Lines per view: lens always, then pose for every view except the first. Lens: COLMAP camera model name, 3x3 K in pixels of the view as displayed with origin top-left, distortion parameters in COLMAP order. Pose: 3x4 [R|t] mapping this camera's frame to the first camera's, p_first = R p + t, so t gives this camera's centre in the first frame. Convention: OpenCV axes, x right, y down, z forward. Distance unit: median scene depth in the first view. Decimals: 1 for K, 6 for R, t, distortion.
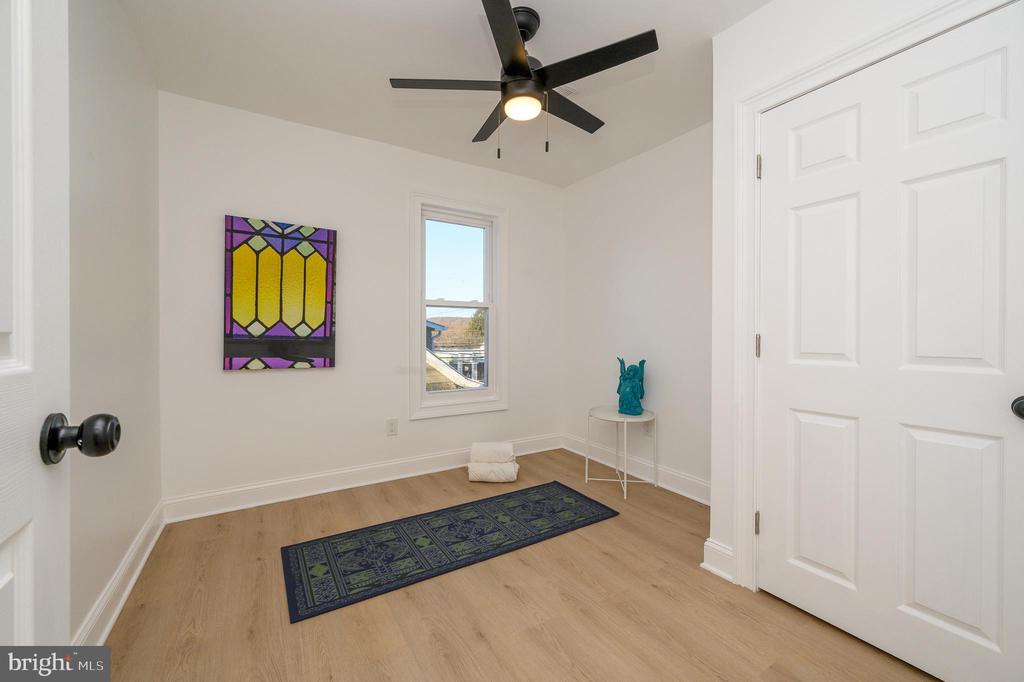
lens RADIAL K [[412.2, 0, 508.8], [0, 412.2, 333.5], [0, 0, 1]] dist [0.001782, 0.000097]
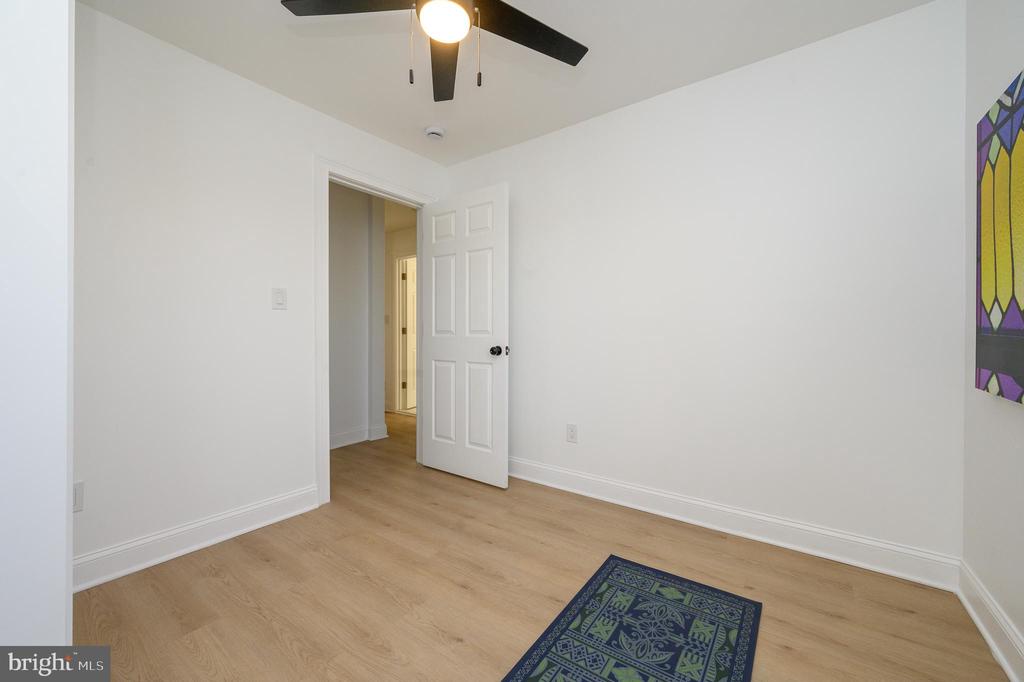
lens RADIAL K [[412.2, 0, 520.9], [0, 412.2, 339.3], [0, 0, 1]] dist [0.001782, 0.000097]
pose [[-0.920591, 0.002412, -0.390520, 0.177719], [-0.001925, 0.999941, 0.010712, 0.011638], [0.390523, 0.010613, -0.920532, 1.584010]]
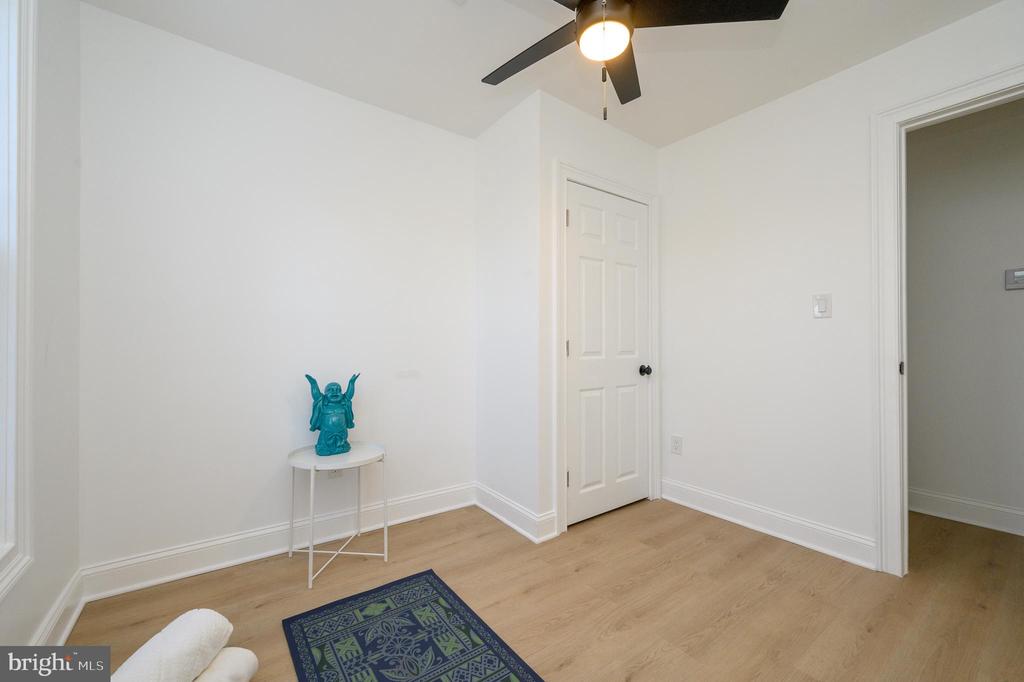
lens RADIAL K [[412.2, 0, 514.7], [0, 412.2, 341.4], [0, 0, 1]] dist [0.001782, 0.000097]
pose [[-0.076504, -0.007220, 0.997043, -0.640144], [-0.001614, 0.999973, 0.007117, -0.004295], [-0.997068, -0.001065, -0.076514, 1.105939]]
